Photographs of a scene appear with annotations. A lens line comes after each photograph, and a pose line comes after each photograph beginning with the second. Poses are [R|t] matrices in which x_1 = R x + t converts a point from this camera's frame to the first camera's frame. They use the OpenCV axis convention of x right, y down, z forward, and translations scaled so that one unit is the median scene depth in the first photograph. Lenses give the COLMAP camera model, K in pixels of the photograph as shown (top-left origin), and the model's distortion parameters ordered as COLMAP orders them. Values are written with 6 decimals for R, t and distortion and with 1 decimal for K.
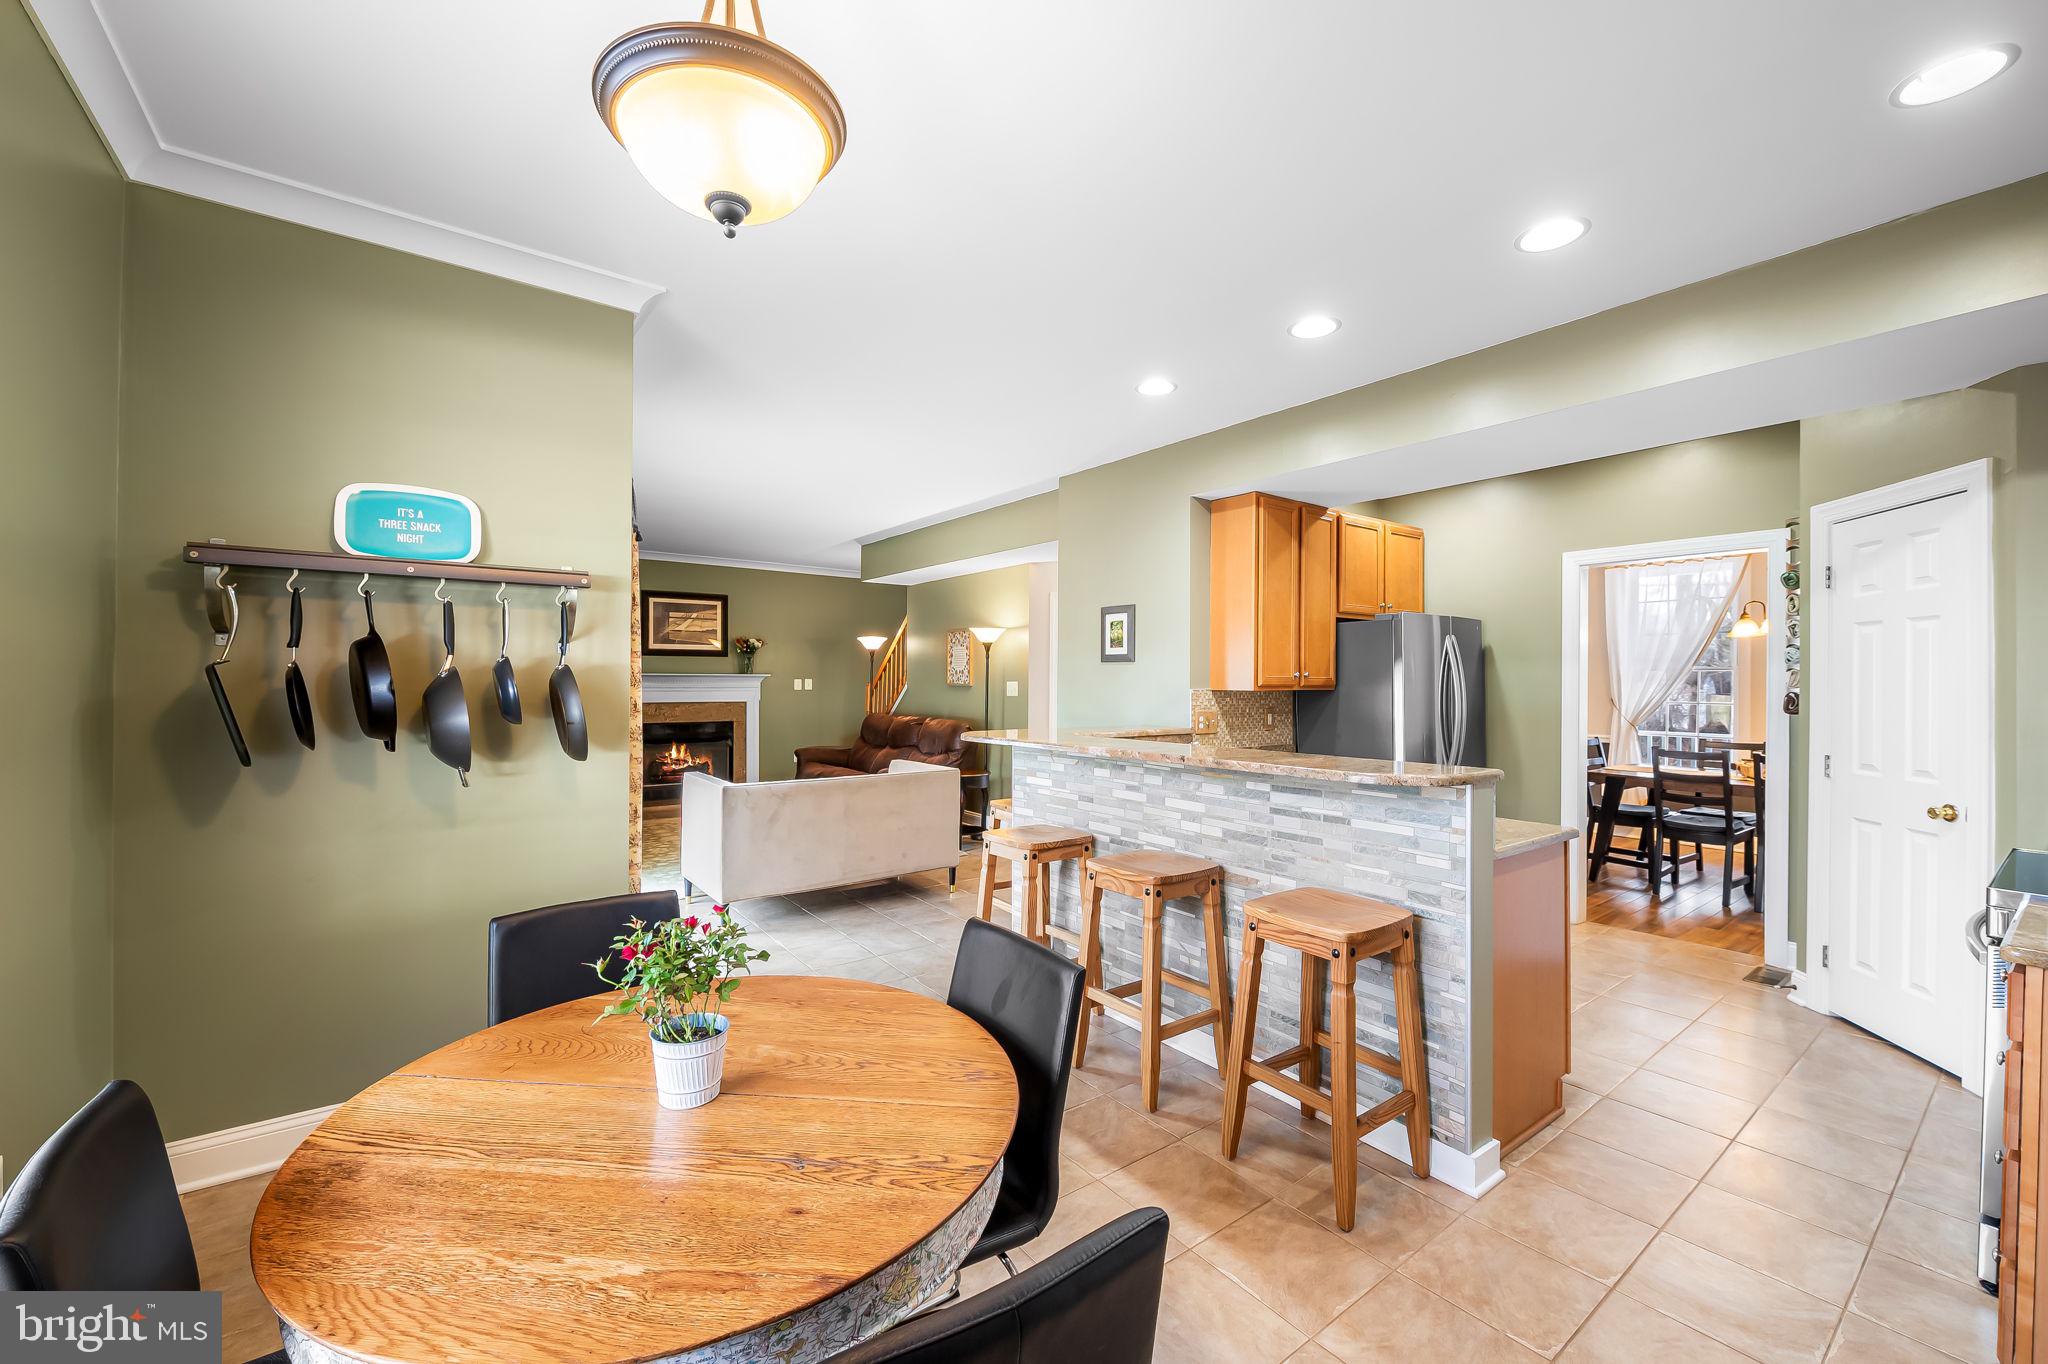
lens RADIAL K [[813.1, 0, 1024.0], [0, 813.1, 682.0], [0, 0, 1]] dist [-0.010637, 0.000153]
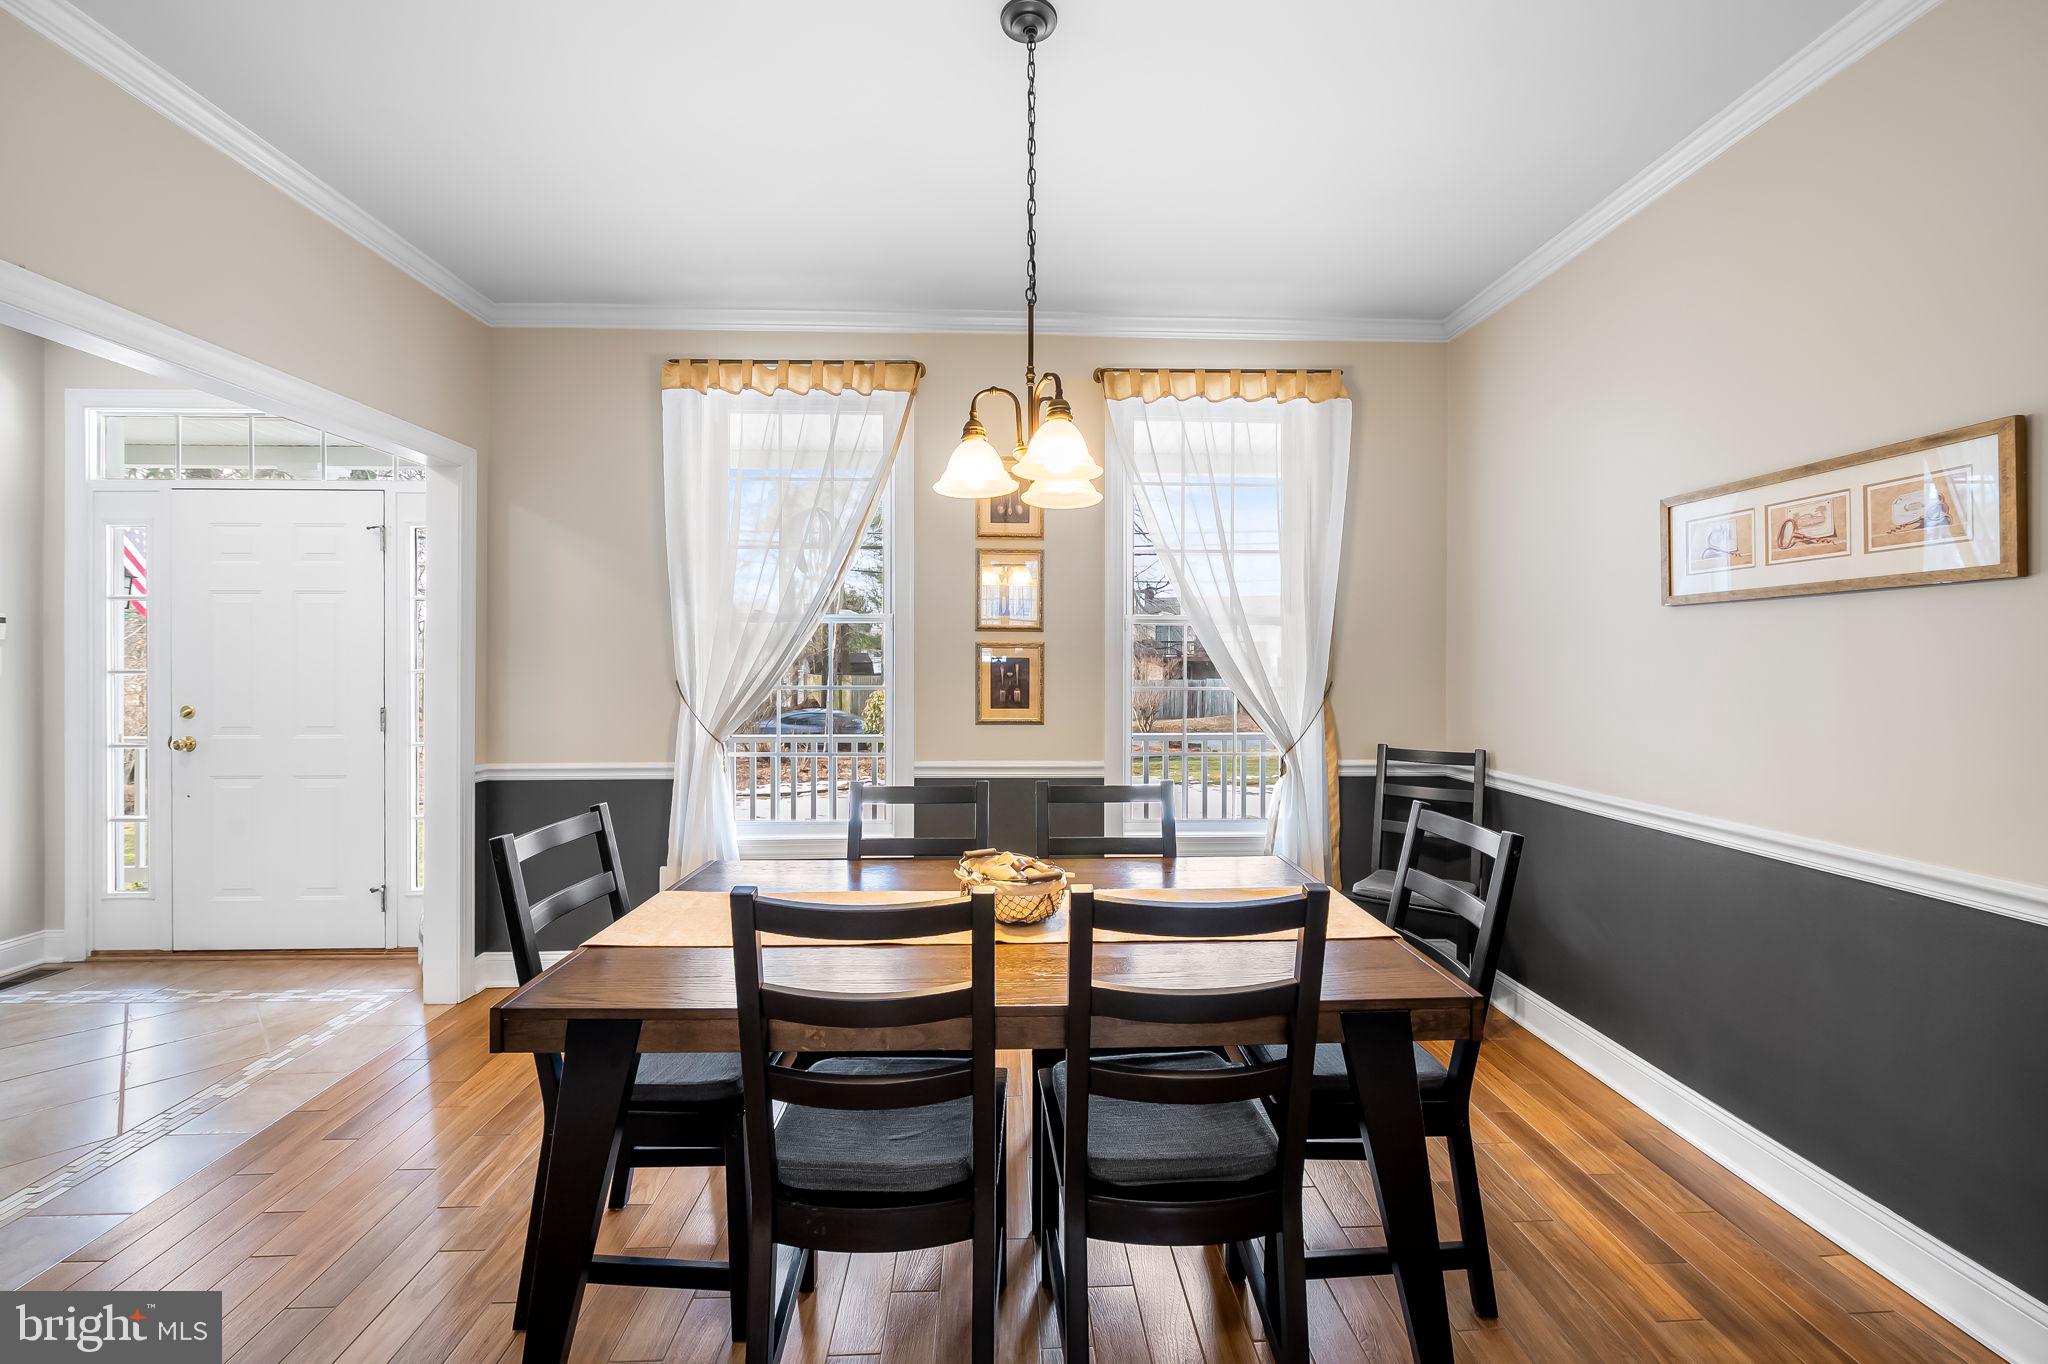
lens RADIAL K [[813.1, 0, 1024.0], [0, 813.1, 682.0], [0, 0, 1]] dist [-0.010637, 0.000153]
pose [[0.564465, -0.014144, 0.825336, 0.404379], [-0.003388, 0.999805, 0.019451, 0.010926], [-0.825450, -0.013775, 0.564307, 0.510666]]
